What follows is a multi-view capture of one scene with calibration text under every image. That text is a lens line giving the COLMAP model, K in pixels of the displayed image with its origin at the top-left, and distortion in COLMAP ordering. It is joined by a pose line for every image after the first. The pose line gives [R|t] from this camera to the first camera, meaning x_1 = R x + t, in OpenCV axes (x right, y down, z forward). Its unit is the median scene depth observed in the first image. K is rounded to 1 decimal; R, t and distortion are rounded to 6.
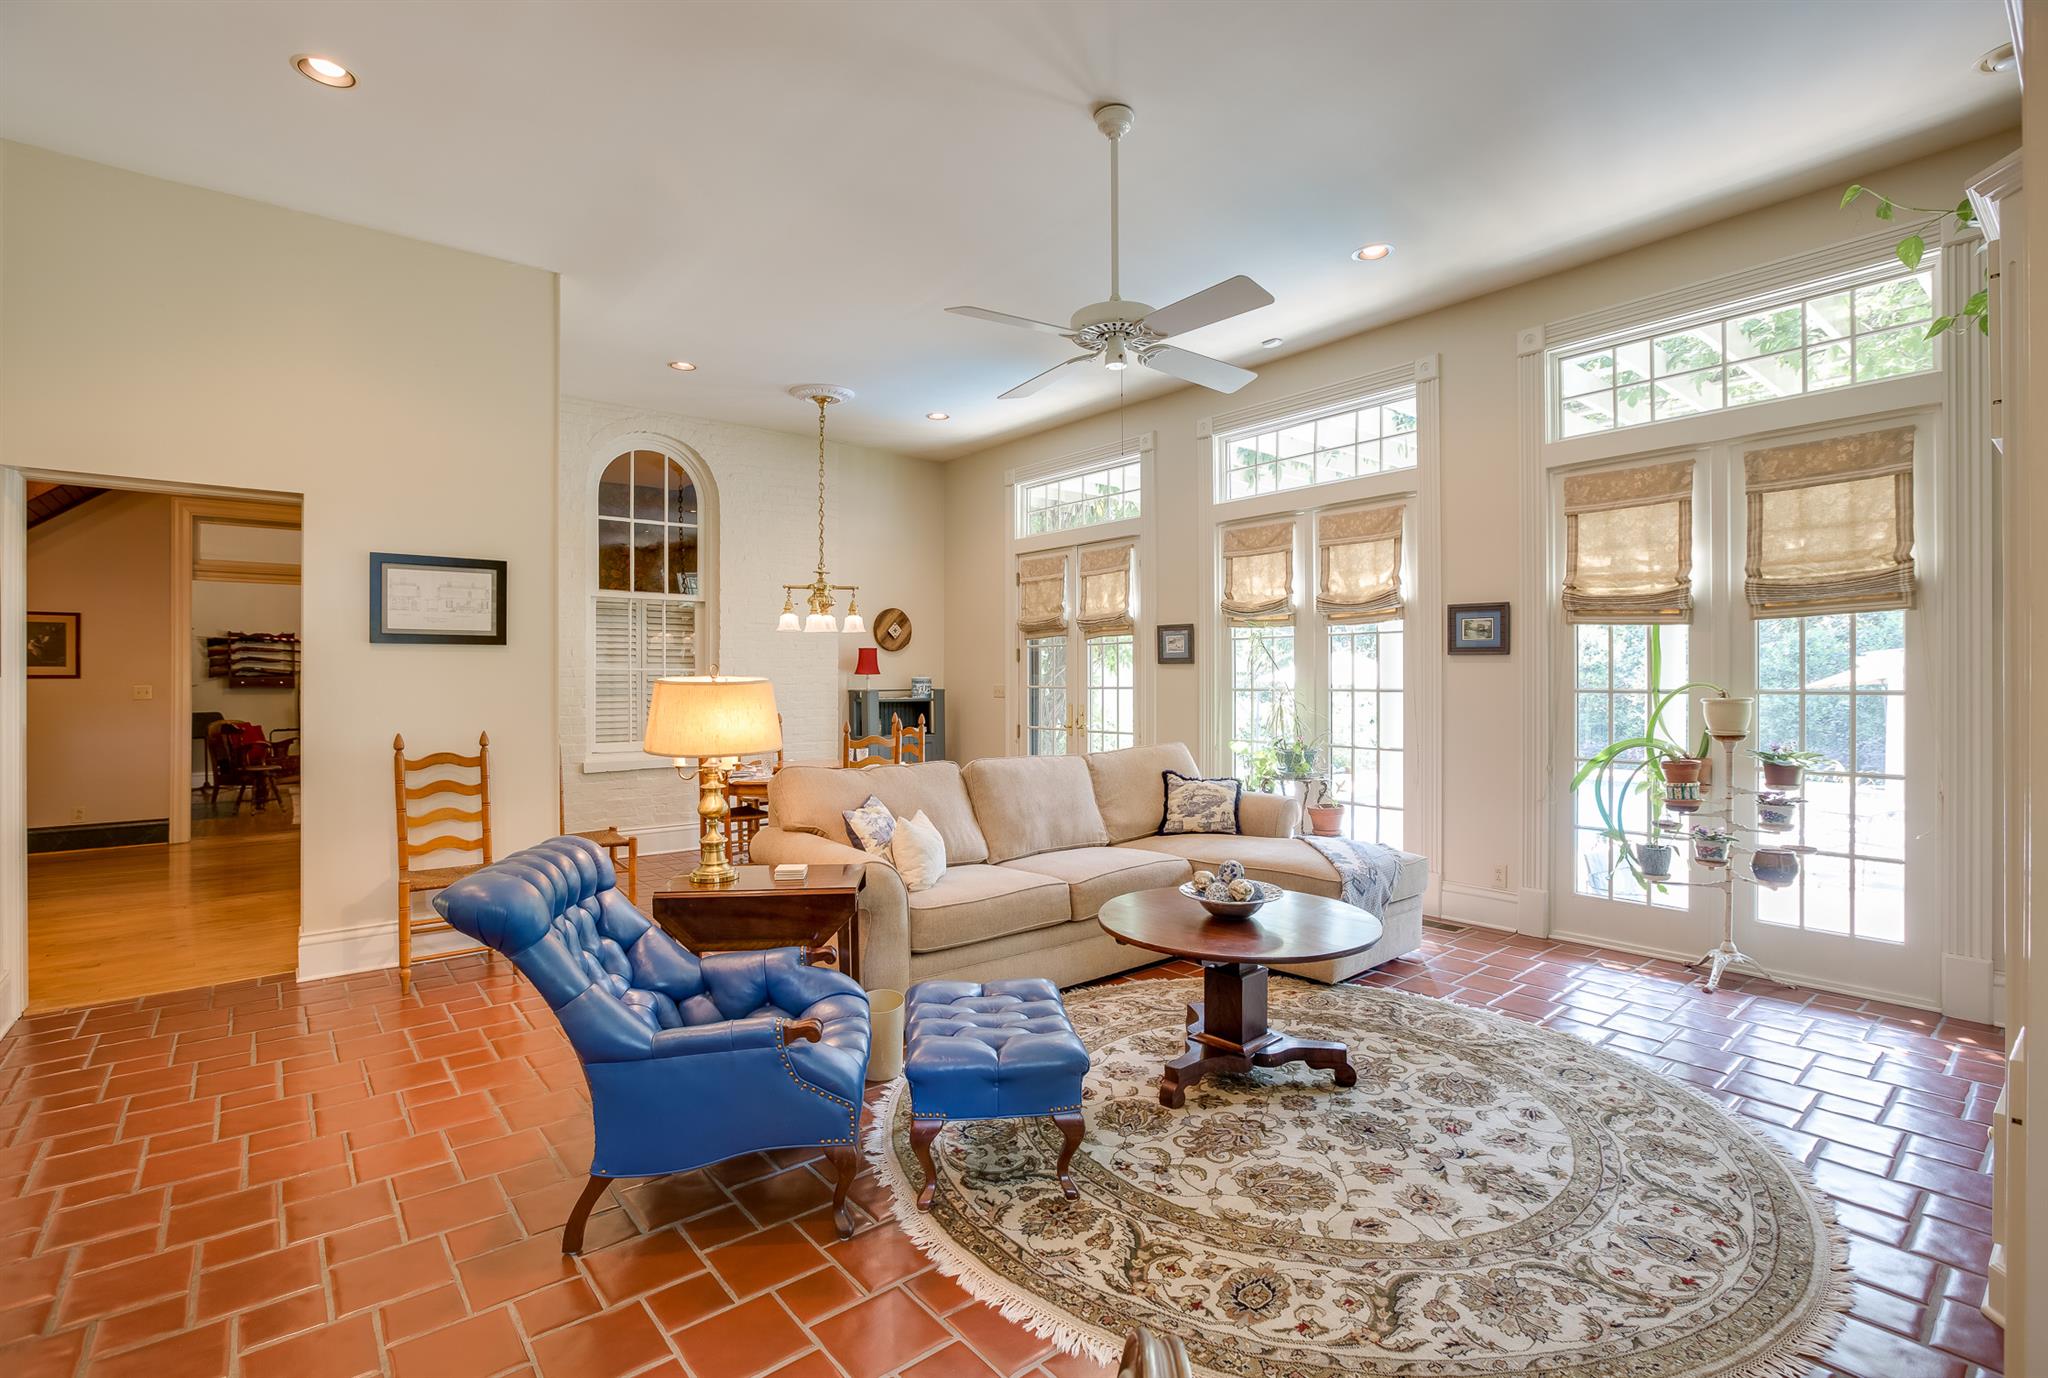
lens RADIAL K [[1008.3, 0, 1012.5], [0, 1008.3, 680.0], [0, 0, 1]] dist [0.000140, 0.000225]
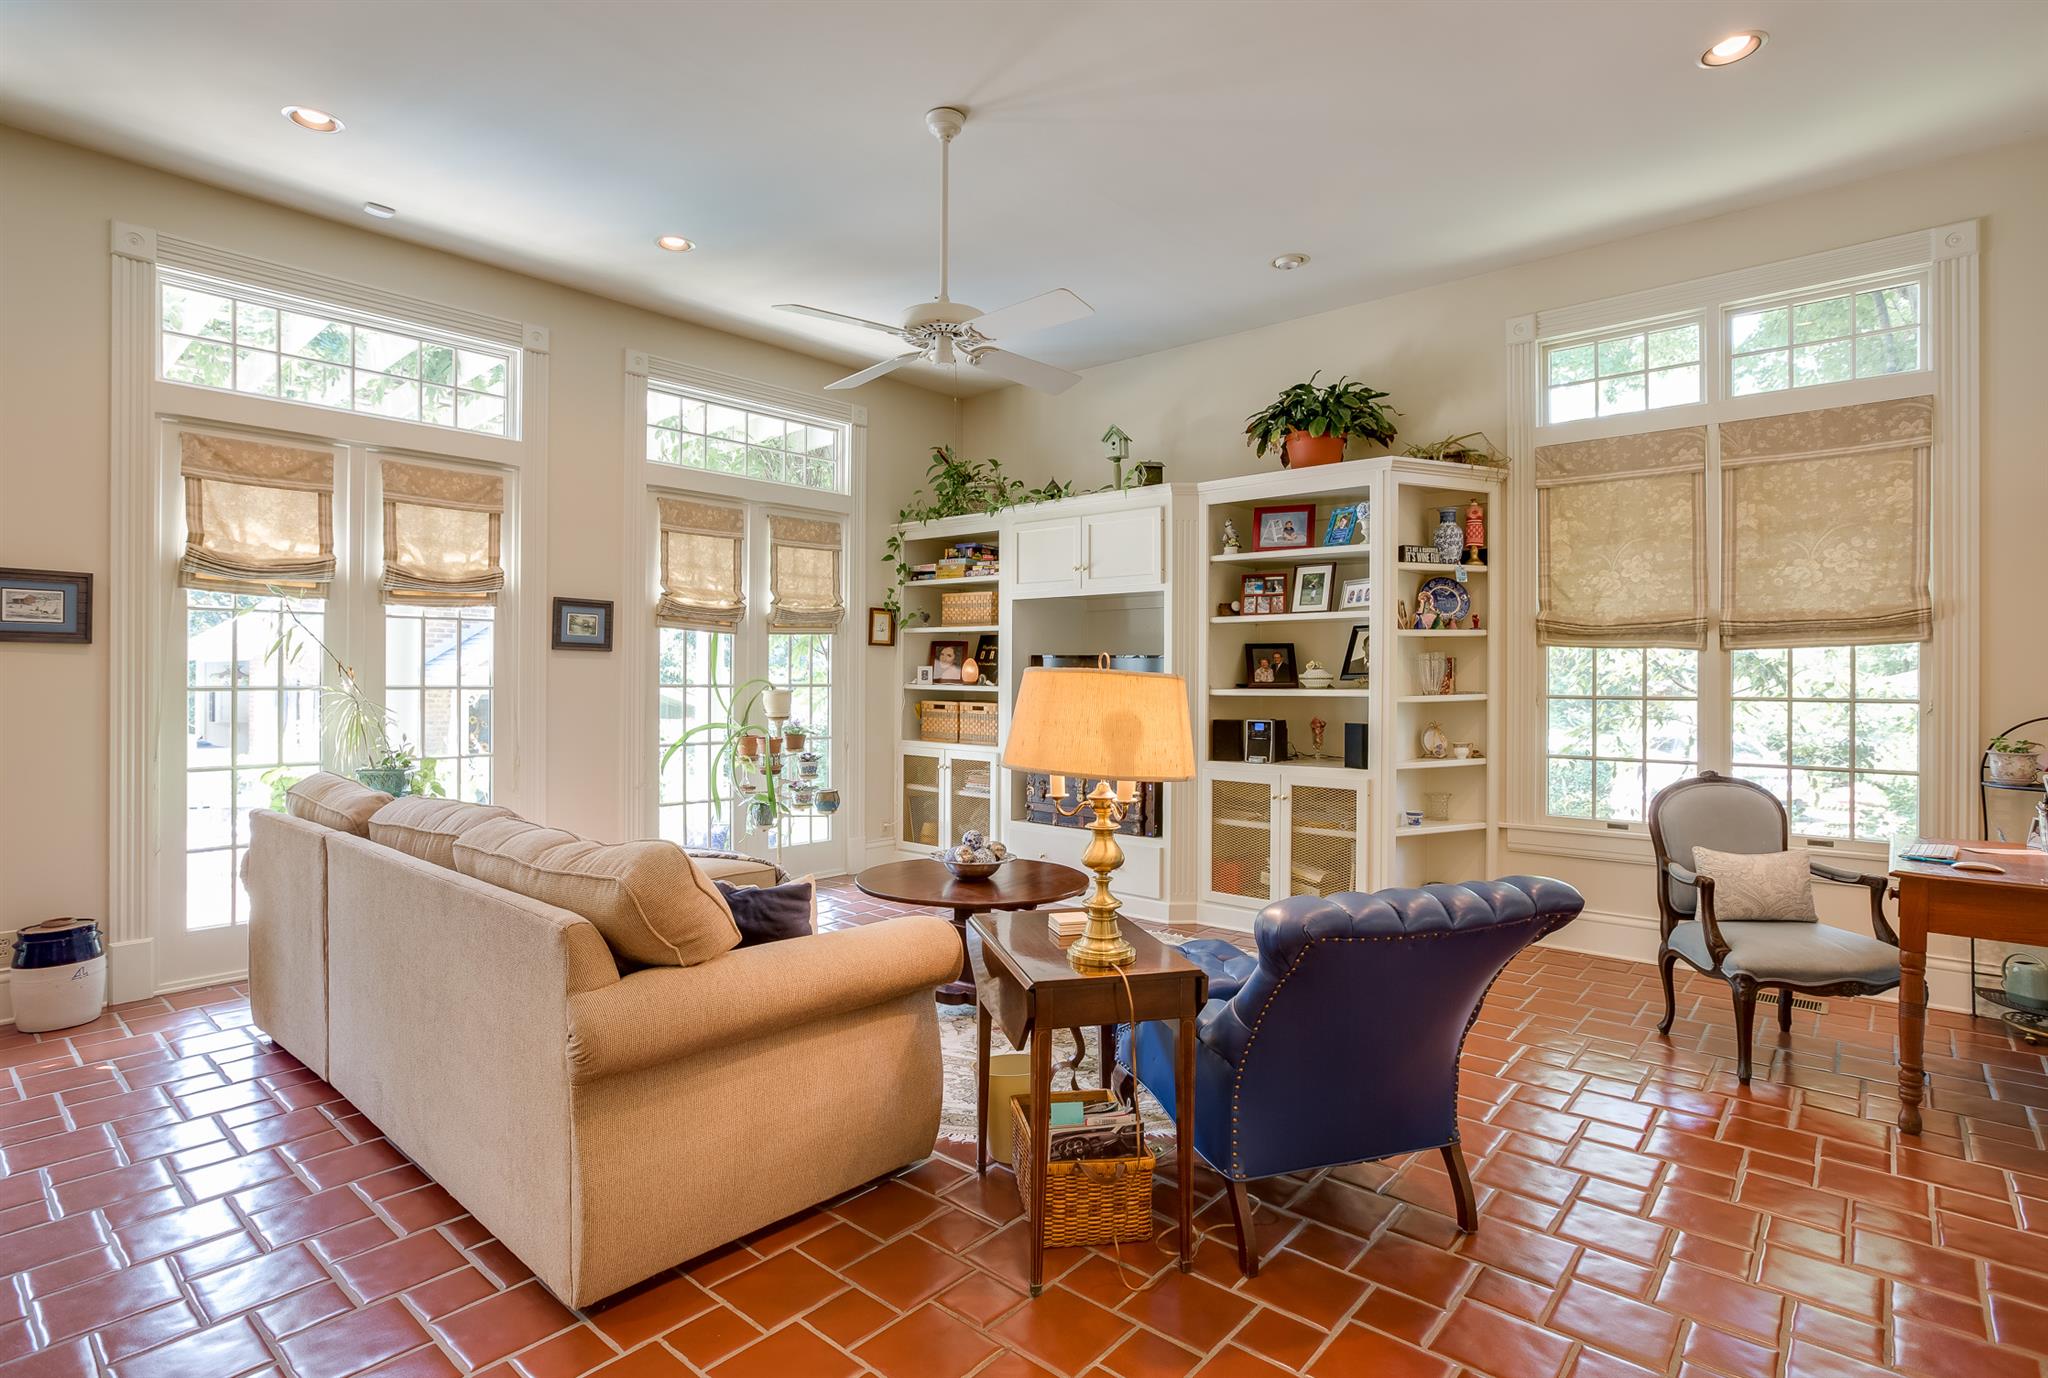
lens RADIAL K [[1008.3, 0, 1012.5], [0, 1008.3, 680.0], [0, 0, 1]] dist [0.000140, 0.000225]
pose [[-0.158714, 0.002085, 0.987322, -0.557044], [0.000345, 0.999998, -0.002056, 0.005844], [-0.987324, 0.000014, -0.158715, 0.699583]]
